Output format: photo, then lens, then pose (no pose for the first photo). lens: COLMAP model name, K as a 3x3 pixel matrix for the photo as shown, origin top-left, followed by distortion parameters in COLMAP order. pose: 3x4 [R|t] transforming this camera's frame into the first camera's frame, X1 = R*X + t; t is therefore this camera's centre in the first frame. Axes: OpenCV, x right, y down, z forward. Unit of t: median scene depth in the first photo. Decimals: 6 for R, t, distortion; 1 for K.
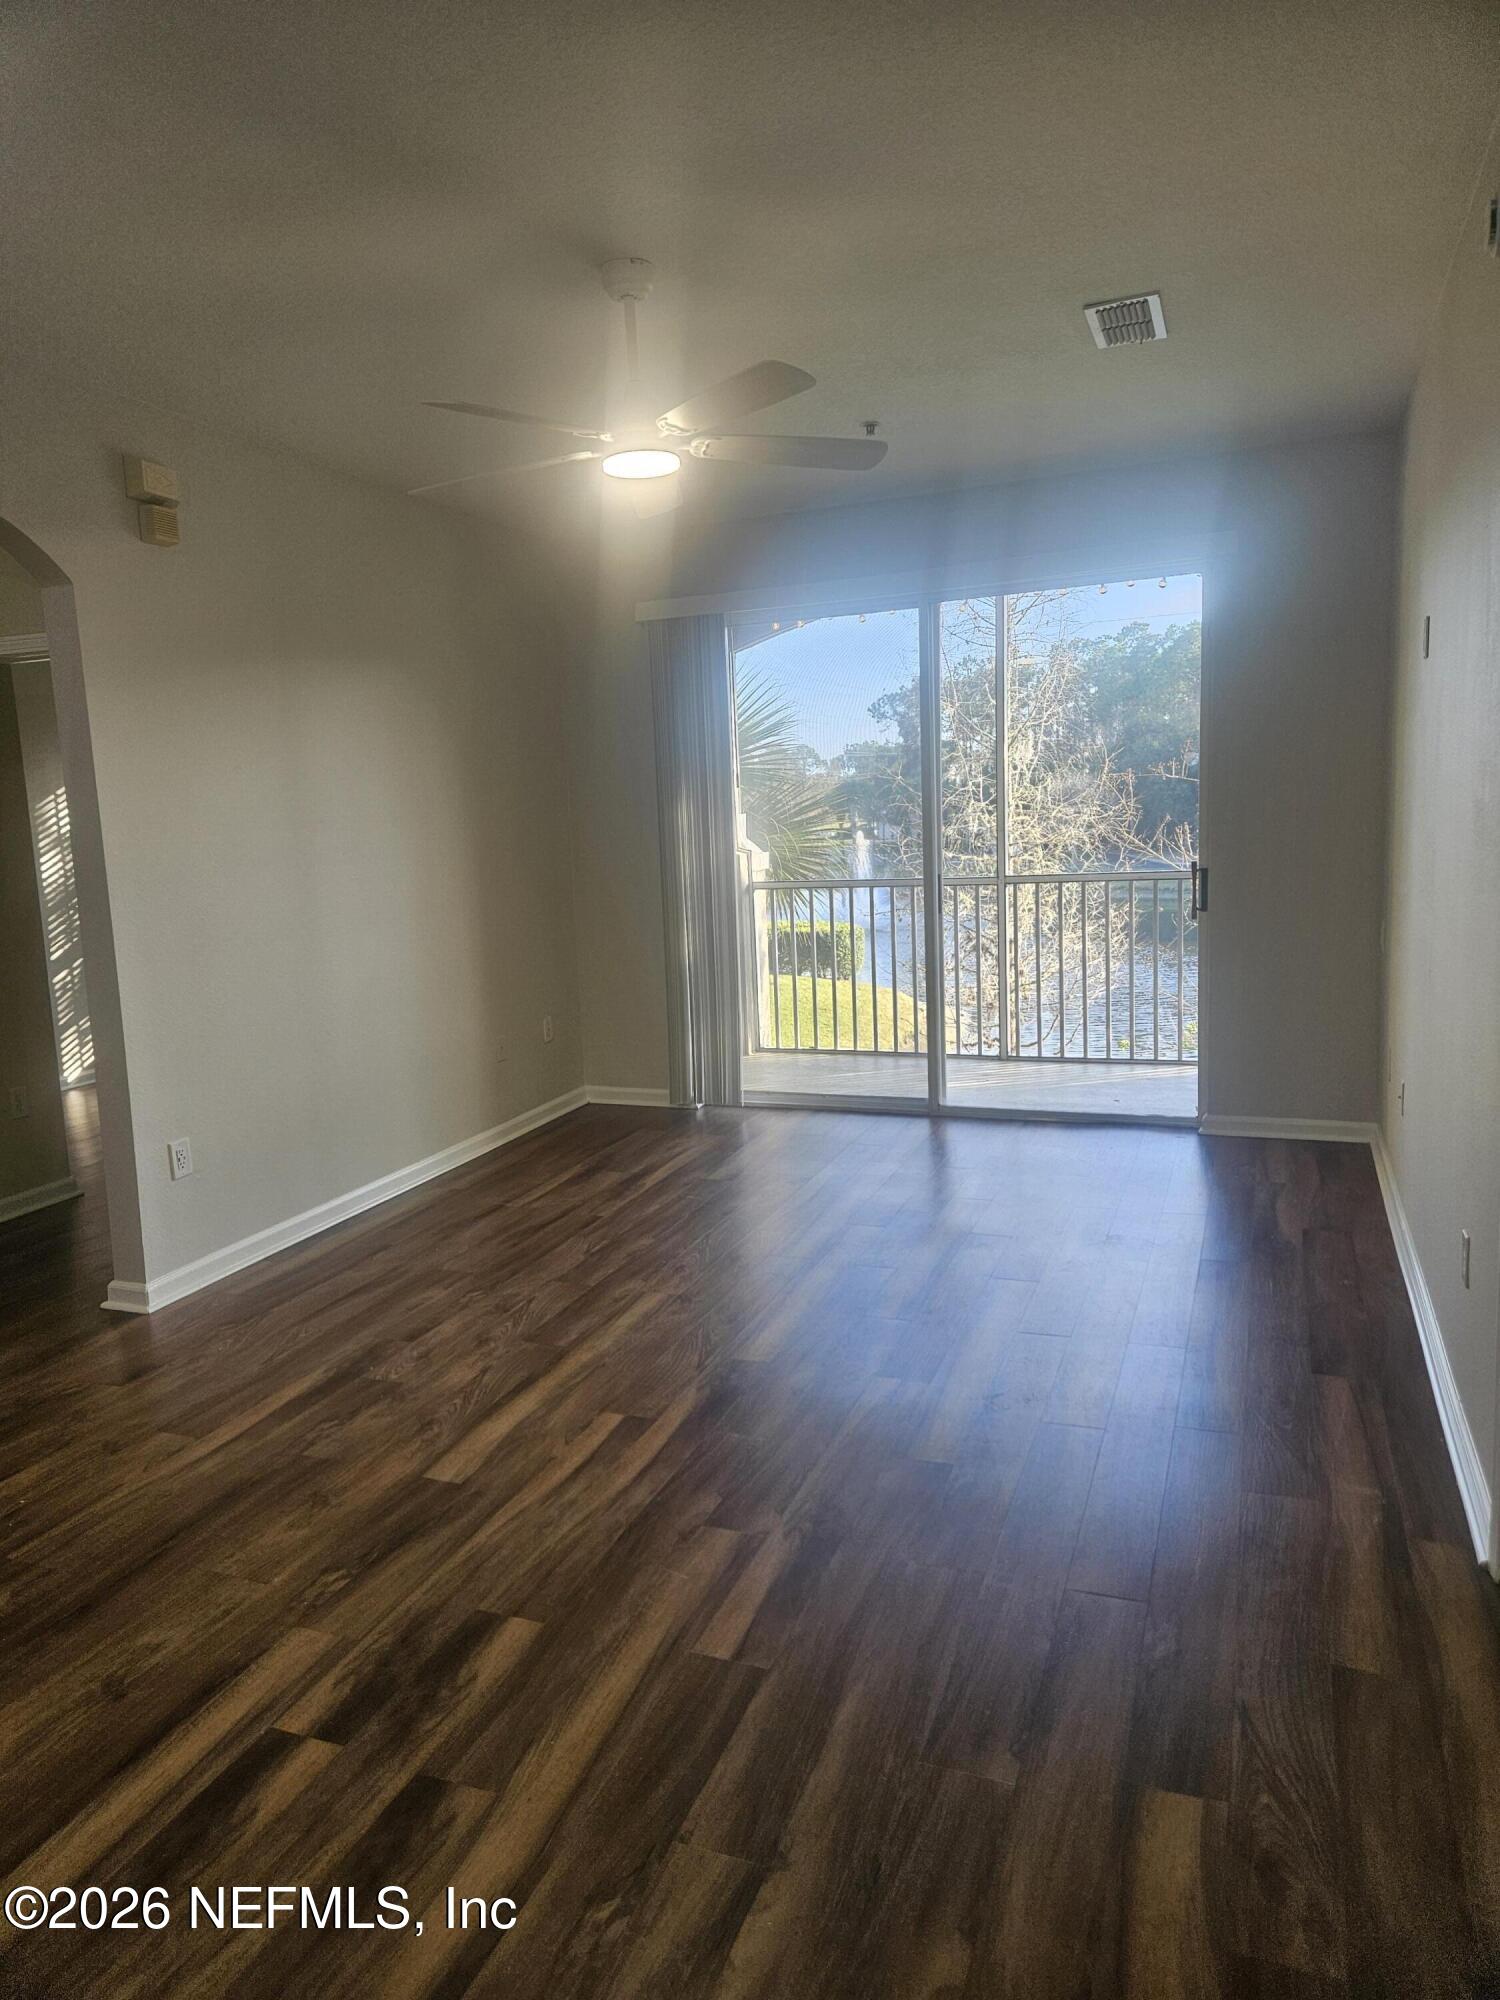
lens RADIAL K [[1334.5, 0, 742.2], [0, 1334.5, 990.3], [0, 0, 1]] dist [0.083957, -0.067864]
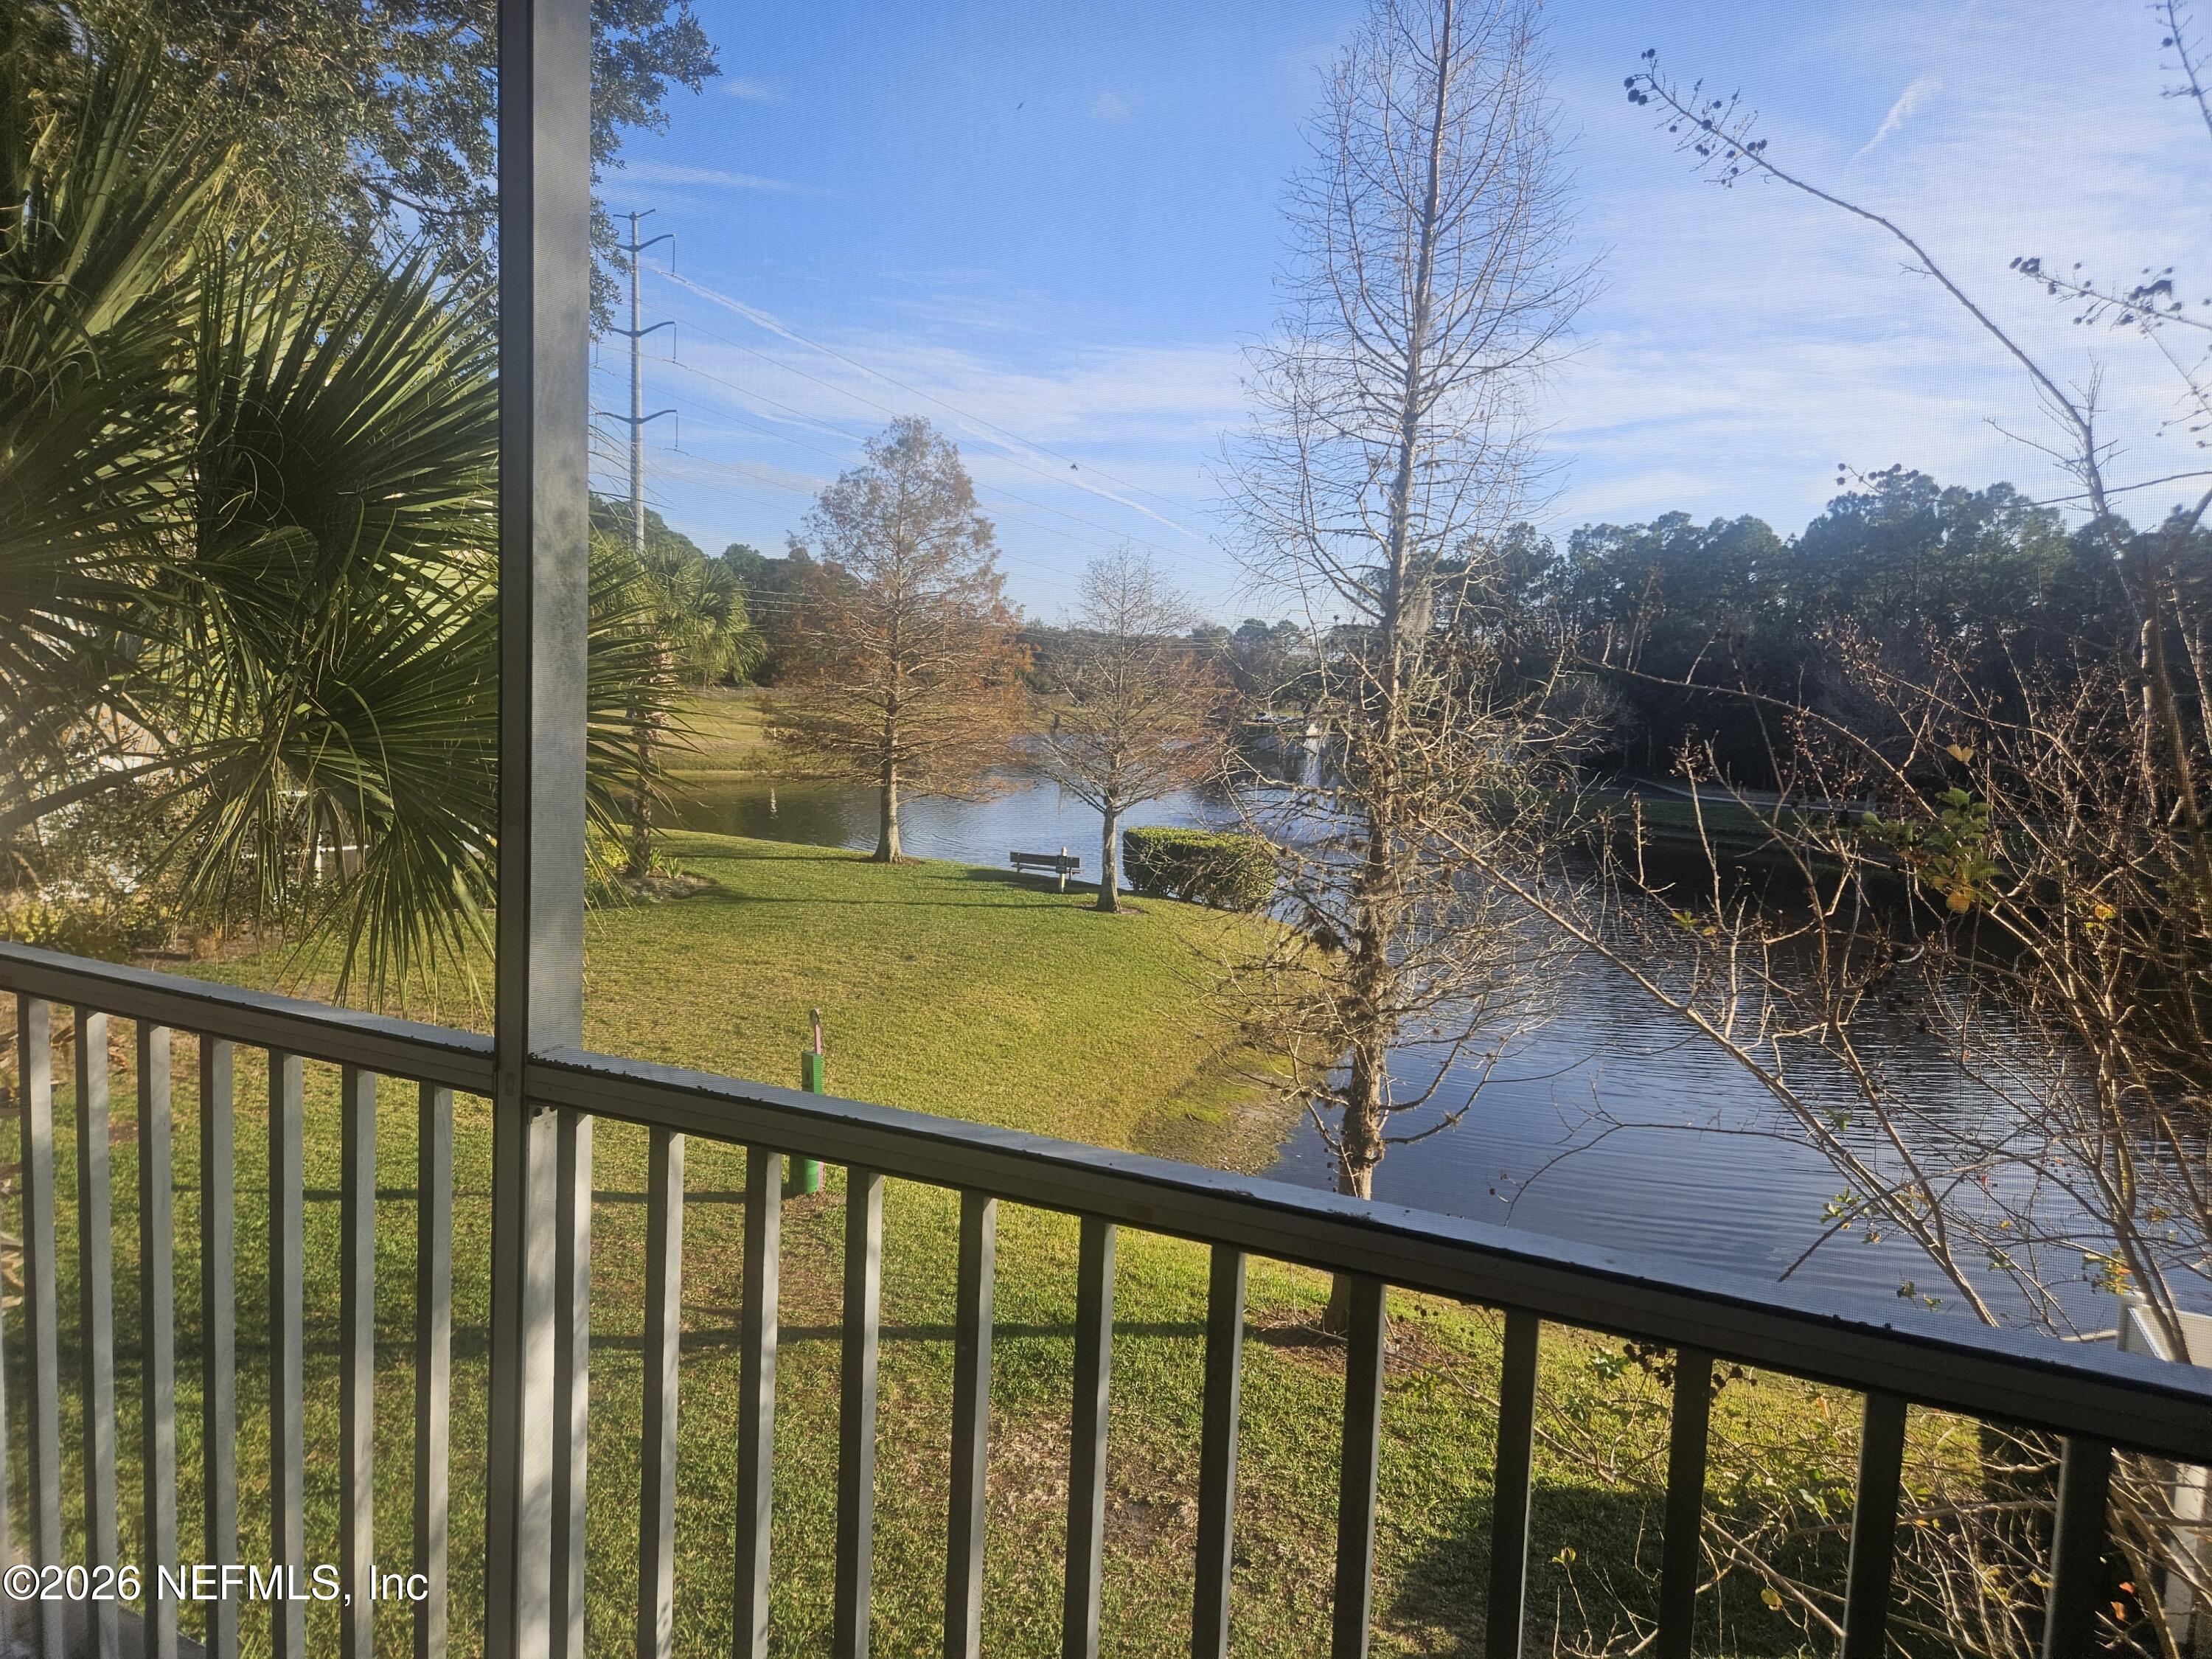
lens RADIAL K [[1475.9, 0, 1119.9], [0, 1475.9, 815.7], [0, 0, 1]] dist [0.083957, -0.067864]
pose [[0.993750, 0.094906, -0.058765, 0.525564], [-0.097425, 0.994373, -0.041593, -0.215211], [0.054487, 0.047058, 0.997405, 1.435121]]
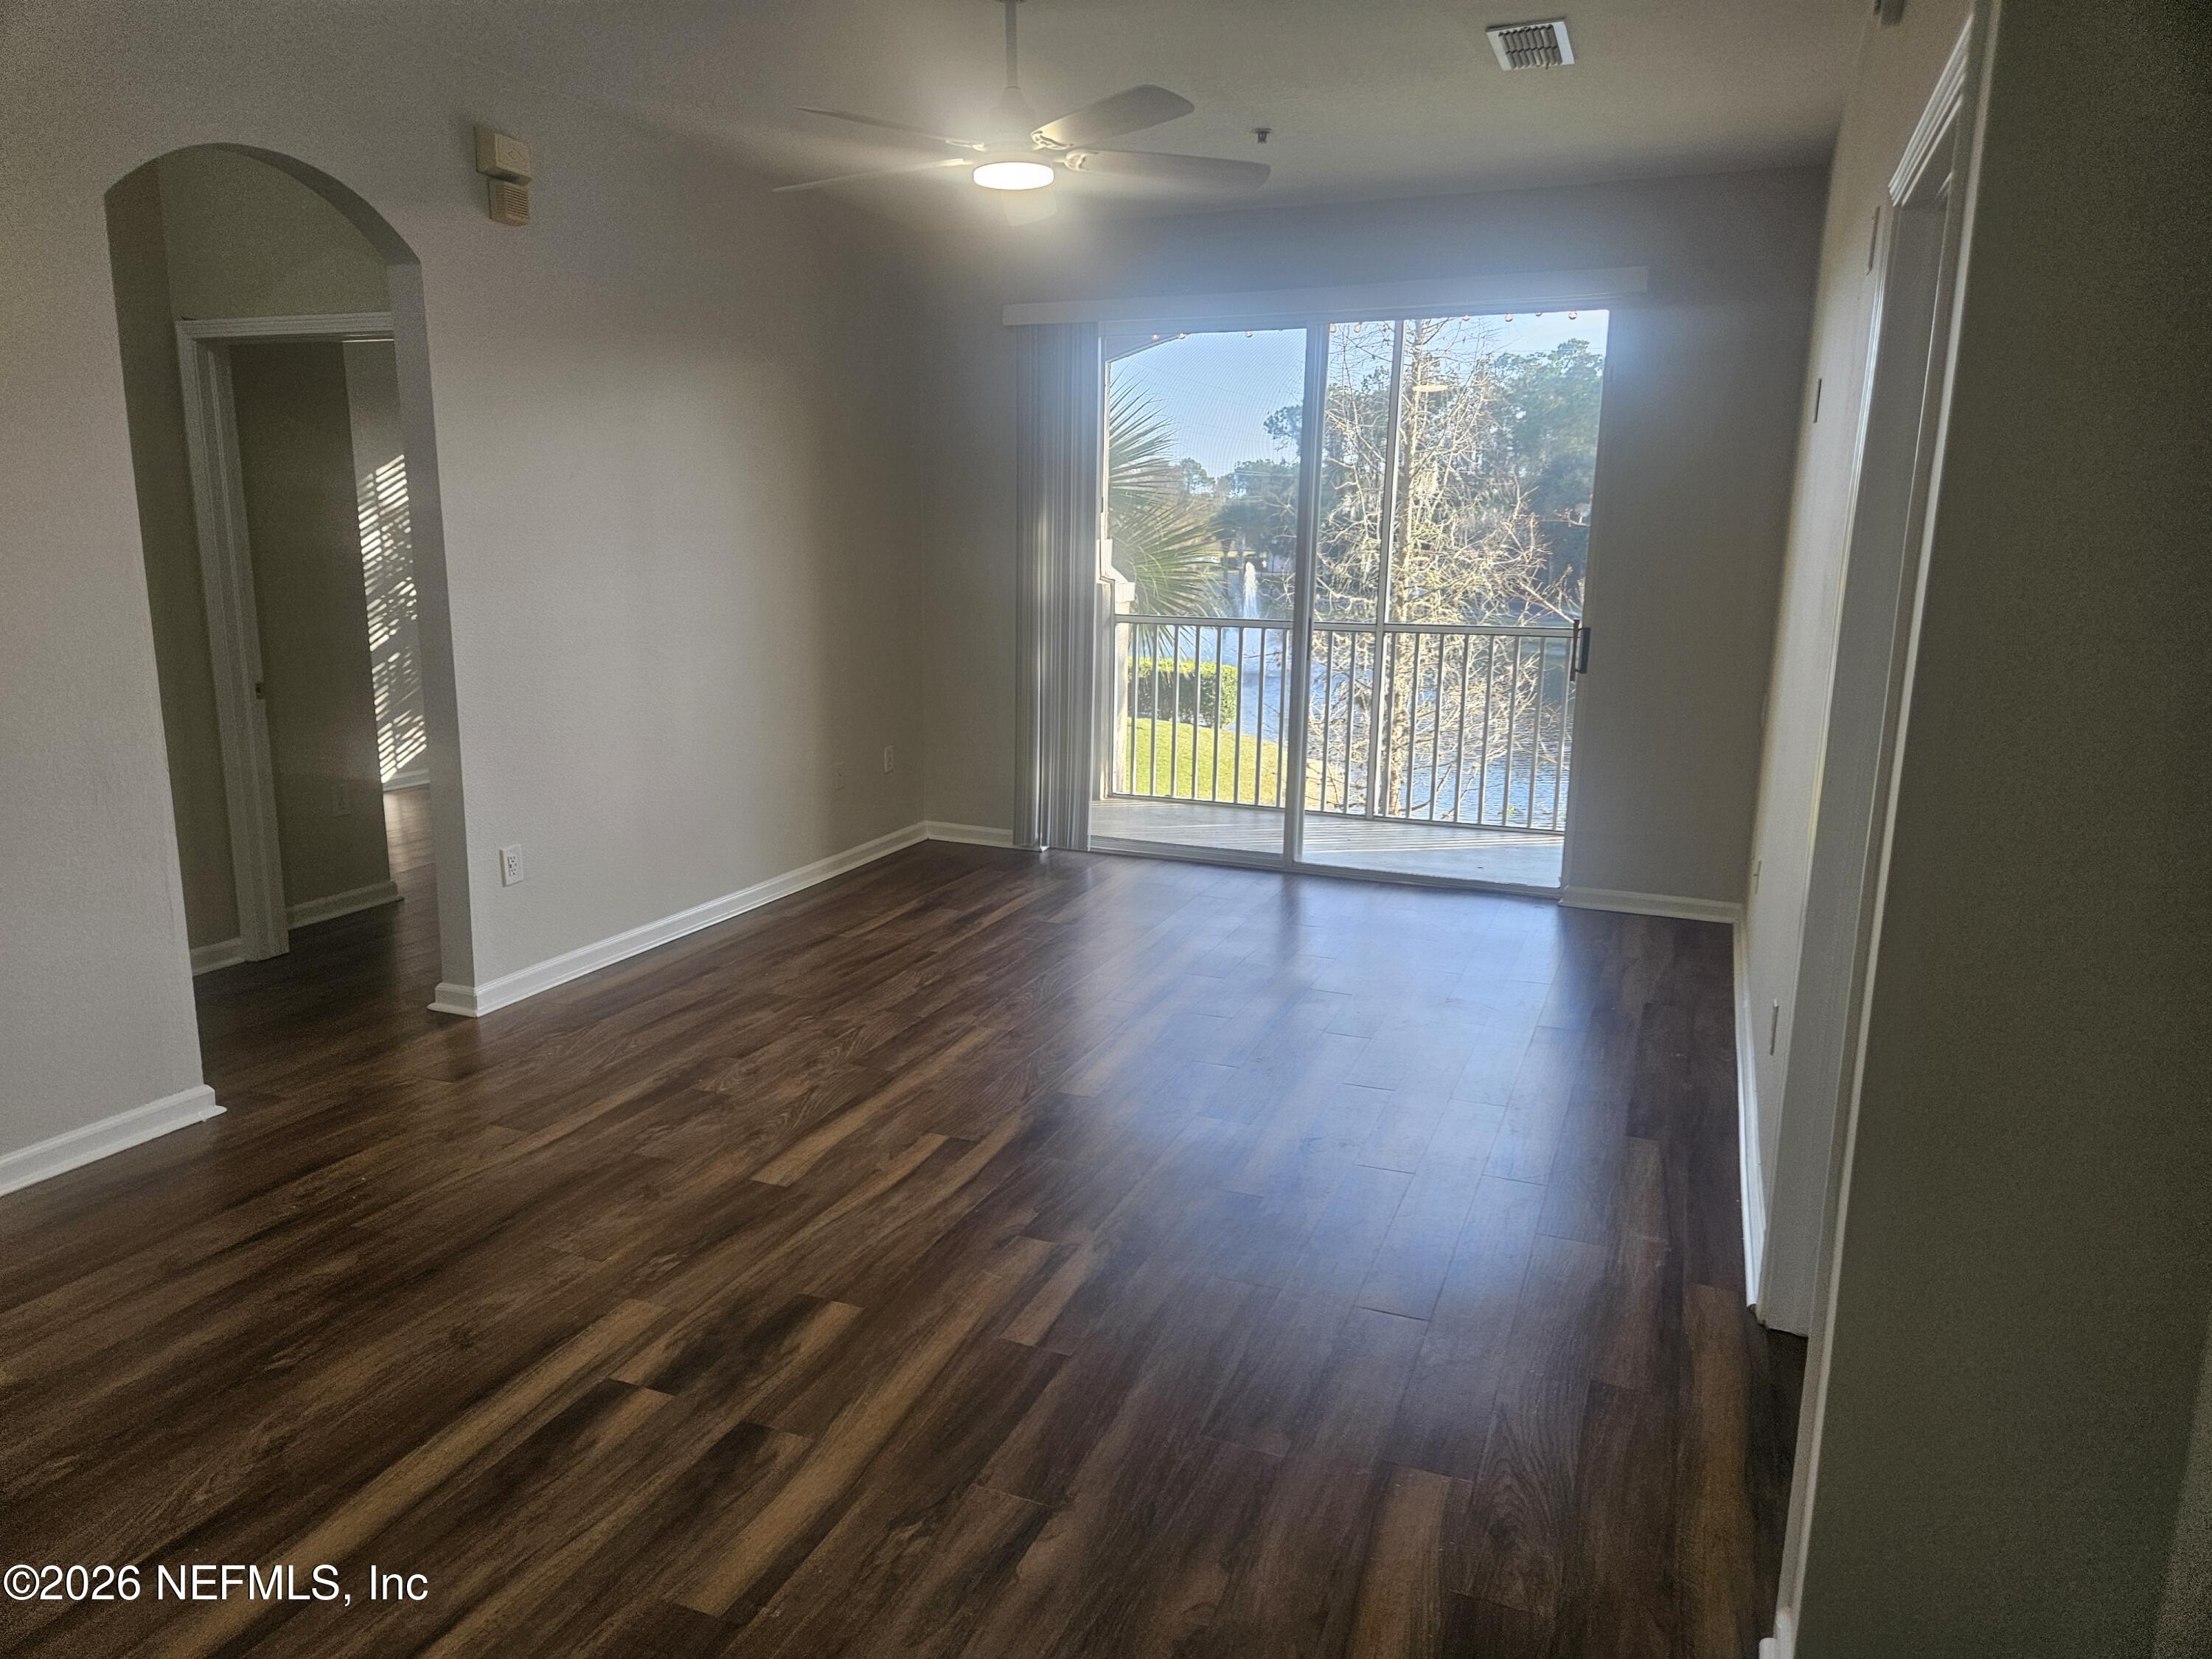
lens RADIAL K [[1475.9, 0, 1091.7], [0, 1475.9, 839.4], [0, 0, 1]] dist [0.083957, -0.067864]
pose [[0.998286, 0.058370, -0.004333, 0.010022], [-0.057904, 0.995688, 0.072472, 0.003010], [0.008545, -0.072097, 0.997361, -0.082437]]
